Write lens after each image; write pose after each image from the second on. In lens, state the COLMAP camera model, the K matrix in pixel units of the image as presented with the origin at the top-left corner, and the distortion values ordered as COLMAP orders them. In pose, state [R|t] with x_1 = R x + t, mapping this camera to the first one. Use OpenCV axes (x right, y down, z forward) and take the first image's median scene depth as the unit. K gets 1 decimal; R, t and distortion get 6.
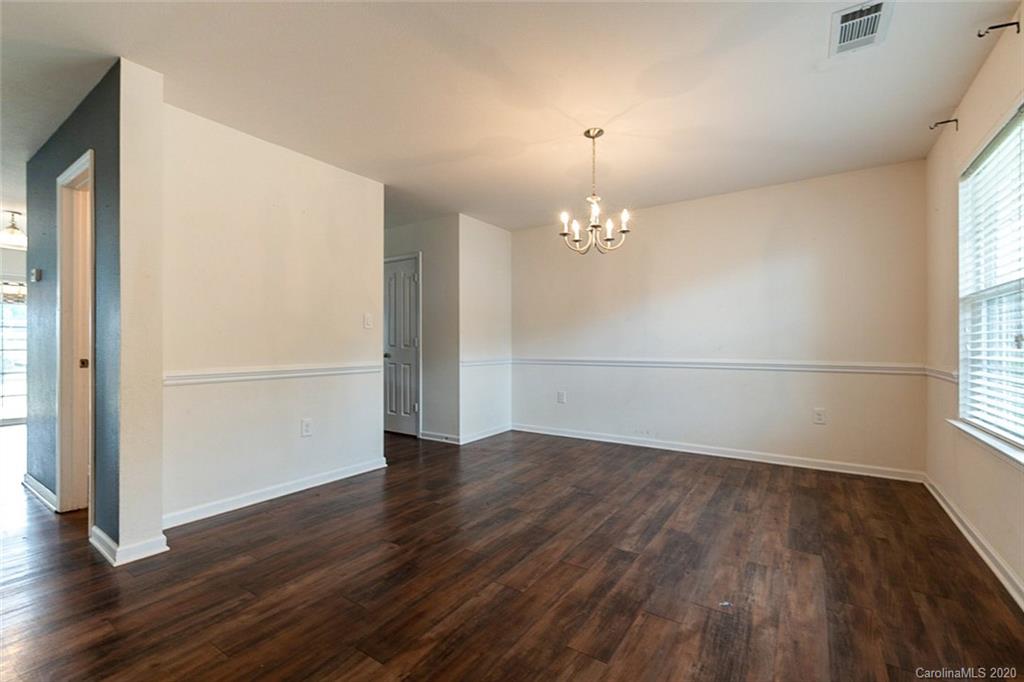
lens RADIAL K [[437.2, 0, 512.0], [0, 437.2, 341.0], [0, 0, 1]] dist [0.000619, 0.000113]
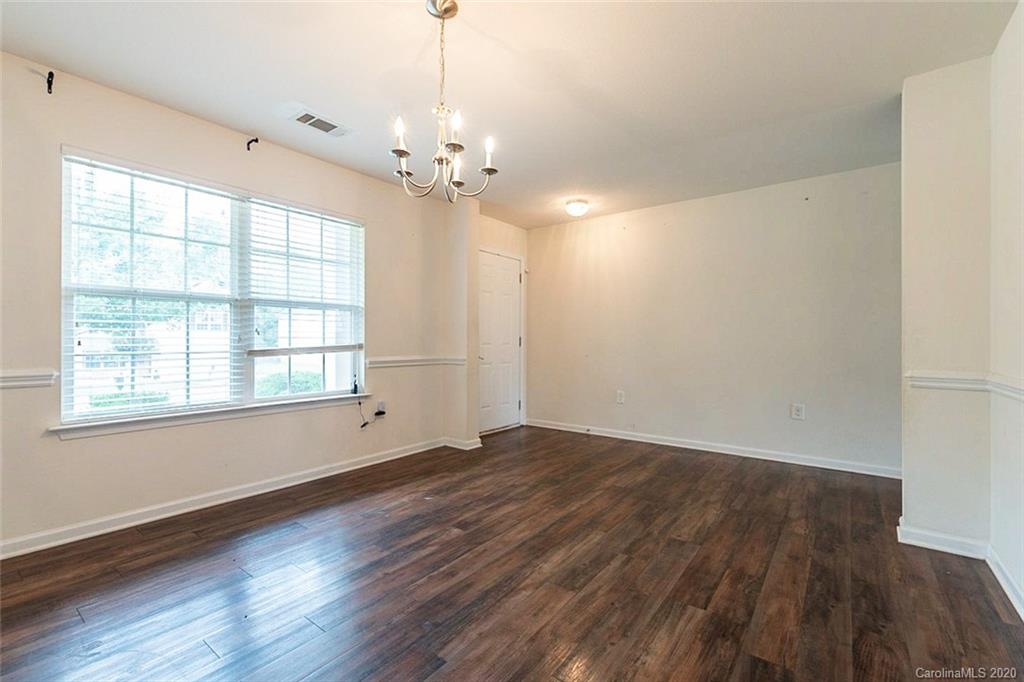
lens RADIAL K [[437.2, 0, 512.0], [0, 437.2, 341.0], [0, 0, 1]] dist [0.000619, 0.000113]
pose [[-0.998362, -0.001847, 0.057192, 0.066056], [-0.002377, 0.999955, -0.009212, 0.018303], [-0.057172, -0.009333, -0.998321, 2.168881]]
